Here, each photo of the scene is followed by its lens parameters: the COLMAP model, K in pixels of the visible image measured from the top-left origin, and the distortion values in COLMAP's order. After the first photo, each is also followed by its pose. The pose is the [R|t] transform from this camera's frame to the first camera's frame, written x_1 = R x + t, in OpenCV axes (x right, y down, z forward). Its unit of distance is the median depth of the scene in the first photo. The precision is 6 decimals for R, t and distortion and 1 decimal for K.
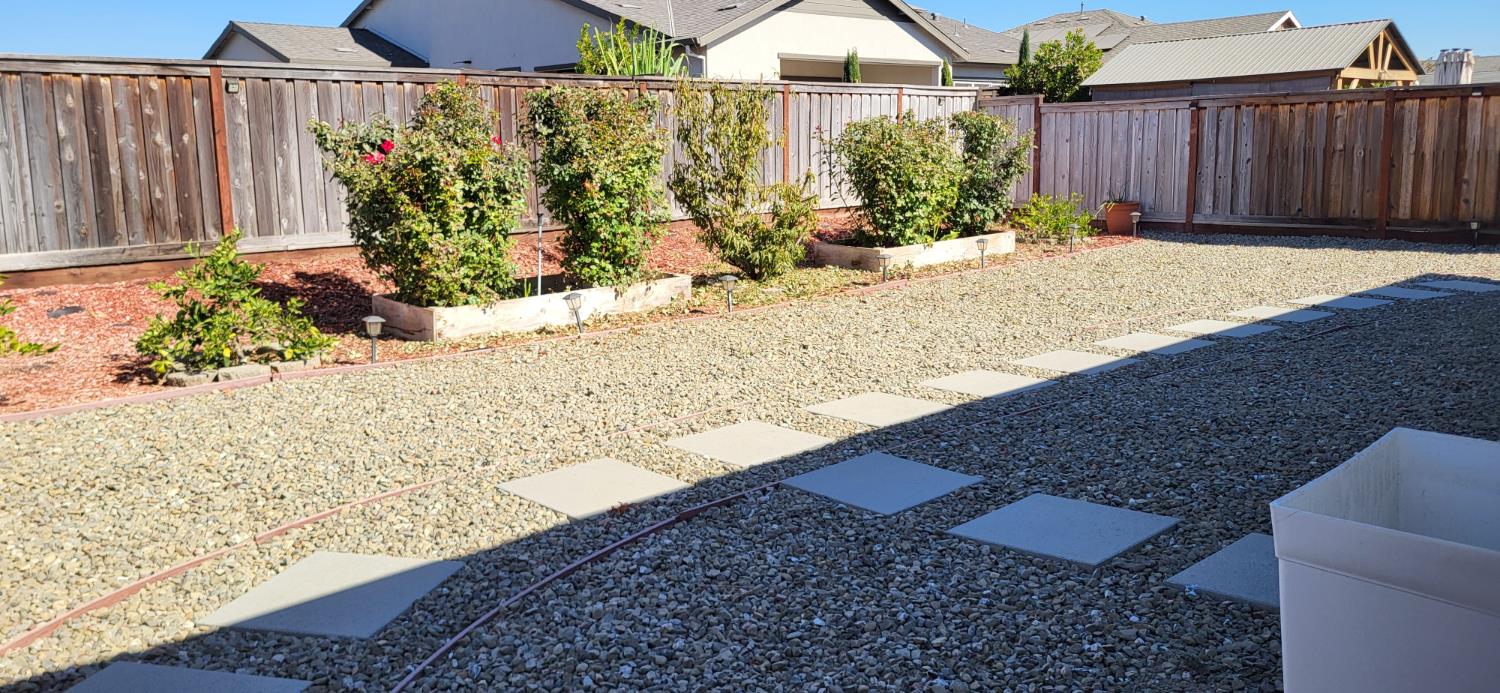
lens RADIAL K [[1146.7, 0, 763.7], [0, 1146.7, 343.6], [0, 0, 1]] dist [0.045187, -0.030337]
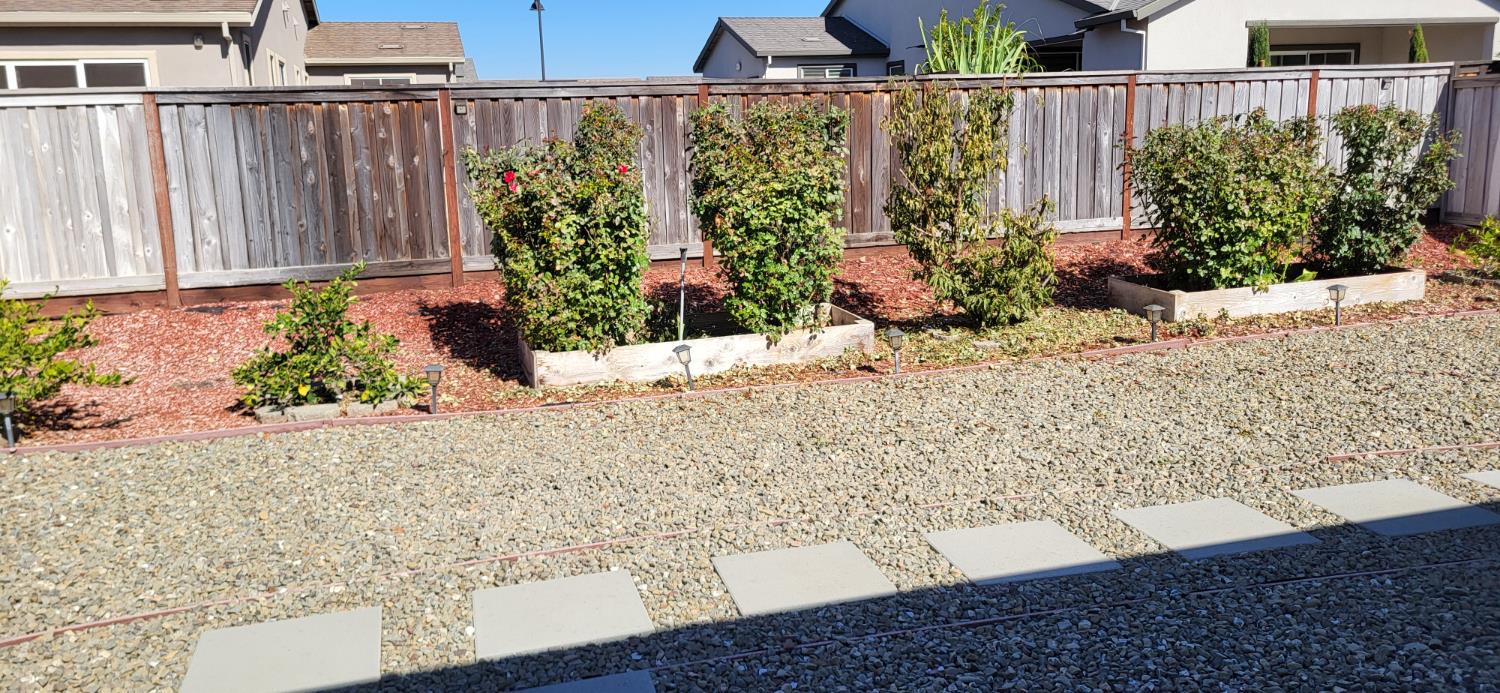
lens RADIAL K [[1146.7, 0, 748.9], [0, 1146.7, 349.2], [0, 0, 1]] dist [0.045187, -0.030337]
pose [[0.888992, 0.078386, -0.451165, 0.245370], [-0.065867, 0.996884, 0.043413, -0.073406], [0.453162, -0.008877, 0.891384, 0.216593]]
